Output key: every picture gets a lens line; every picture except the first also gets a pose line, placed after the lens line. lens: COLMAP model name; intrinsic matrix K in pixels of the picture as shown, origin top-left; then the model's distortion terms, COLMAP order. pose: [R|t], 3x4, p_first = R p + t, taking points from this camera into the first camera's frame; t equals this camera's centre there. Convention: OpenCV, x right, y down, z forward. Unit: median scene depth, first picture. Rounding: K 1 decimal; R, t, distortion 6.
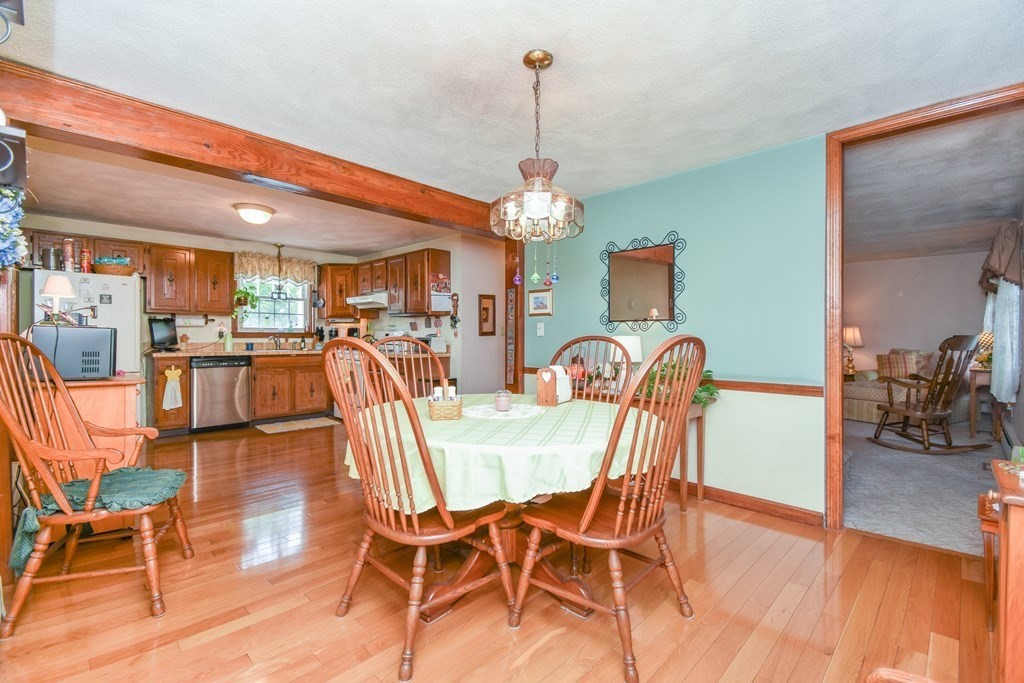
lens RADIAL K [[447.5, 0, 512.0], [0, 447.5, 341.5], [0, 0, 1]] dist [0.028454, -0.025479]
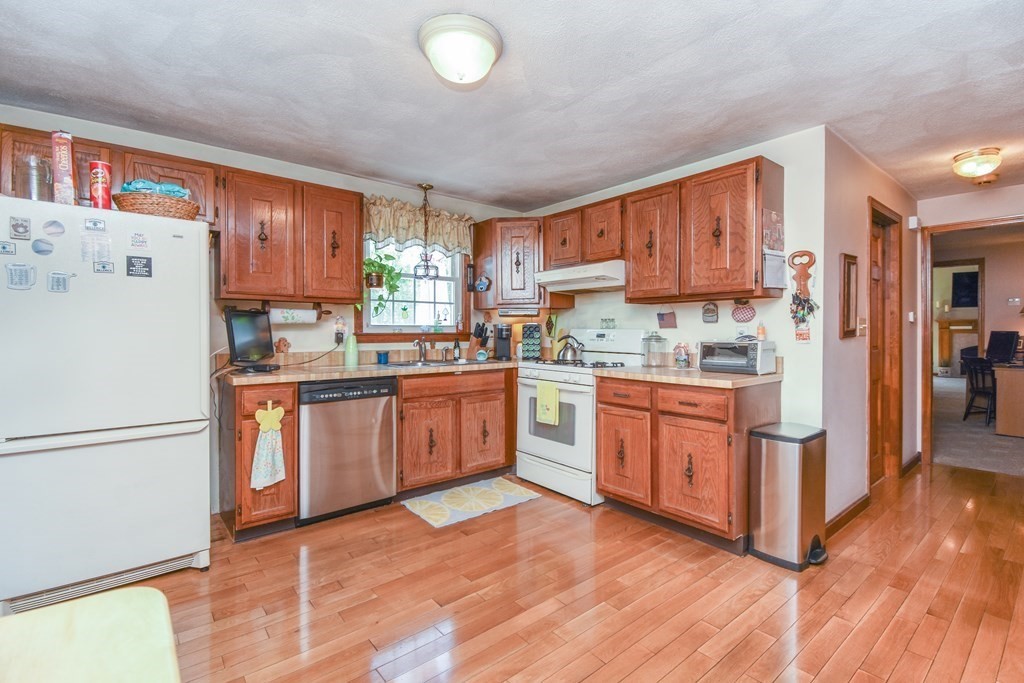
lens RADIAL K [[456.4, 0, 511.0], [0, 456.4, 332.8], [0, 0, 1]] dist [0.030134, -0.026826]
pose [[0.993392, -0.007164, -0.114545, -0.365766], [0.006125, 0.999937, -0.009415, -0.015315], [0.114605, 0.008651, 0.993373, 0.447893]]
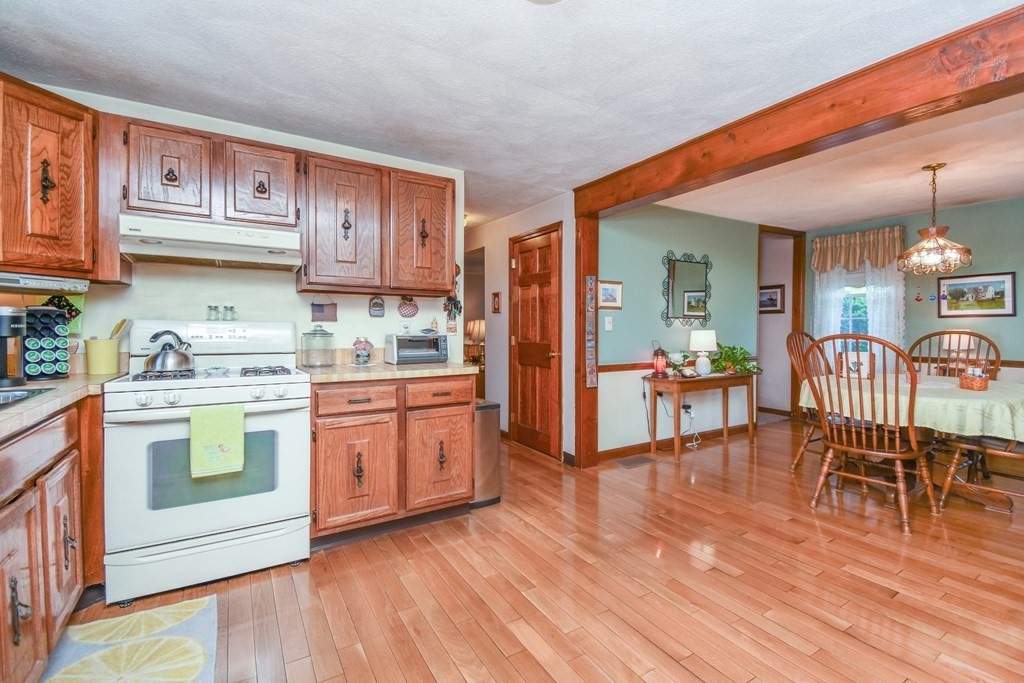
lens RADIAL K [[456.4, 0, 511.0], [0, 456.4, 332.8], [0, 0, 1]] dist [0.030134, -0.026826]
pose [[0.241130, -0.014509, 0.970384, -0.685715], [0.010394, 0.999869, 0.012367, -0.016858], [-0.970437, 0.007104, 0.241250, 0.731862]]
